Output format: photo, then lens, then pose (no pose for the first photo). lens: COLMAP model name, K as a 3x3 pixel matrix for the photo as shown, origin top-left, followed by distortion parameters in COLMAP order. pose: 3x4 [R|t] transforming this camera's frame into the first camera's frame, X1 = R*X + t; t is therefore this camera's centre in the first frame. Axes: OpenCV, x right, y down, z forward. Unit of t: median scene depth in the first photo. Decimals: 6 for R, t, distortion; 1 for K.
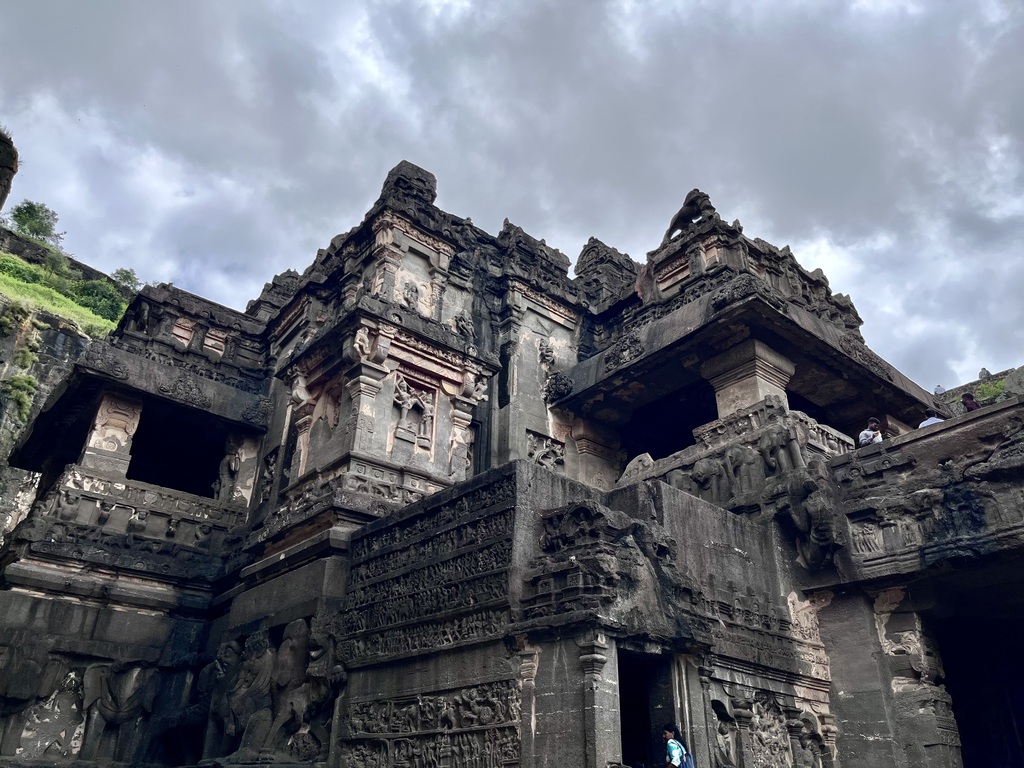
lens RADIAL K [[773.0, 0, 509.5], [0, 773.0, 382.3], [0, 0, 1]] dist [0.059301, -0.087823]
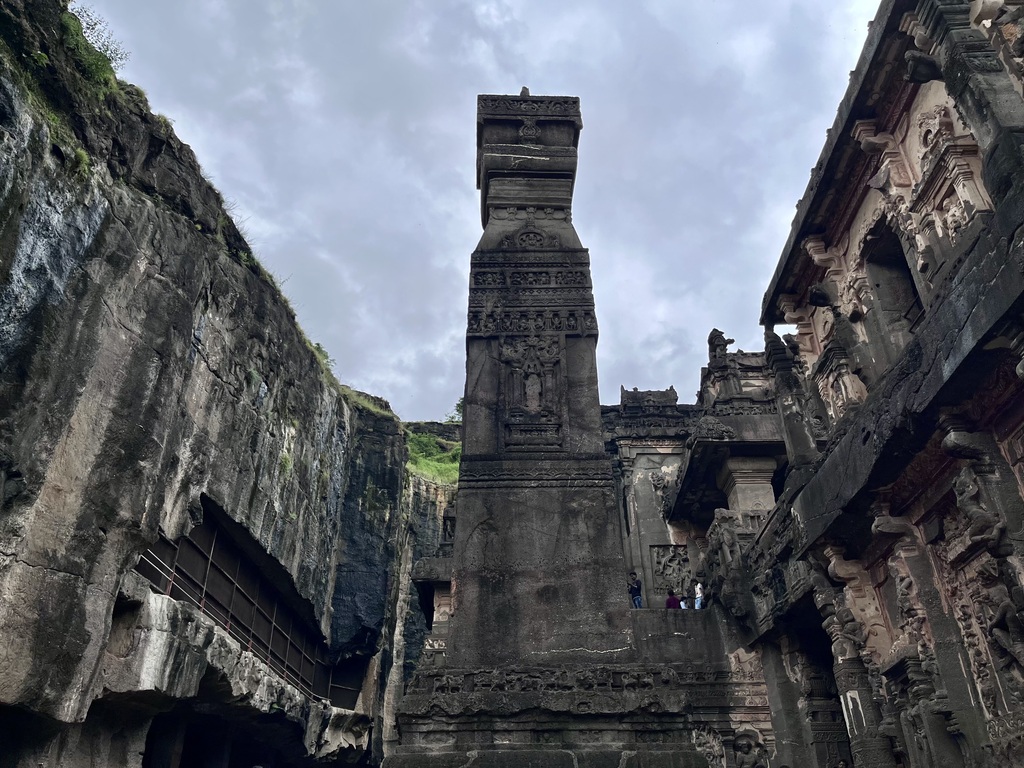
lens RADIAL K [[773.0, 0, 509.5], [0, 773.0, 382.3], [0, 0, 1]] dist [0.059301, -0.087823]
pose [[0.770456, -0.368913, -0.519905, 0.713809], [0.340585, 0.927601, -0.153486, -0.091726], [0.538887, -0.058817, 0.840322, -0.339145]]
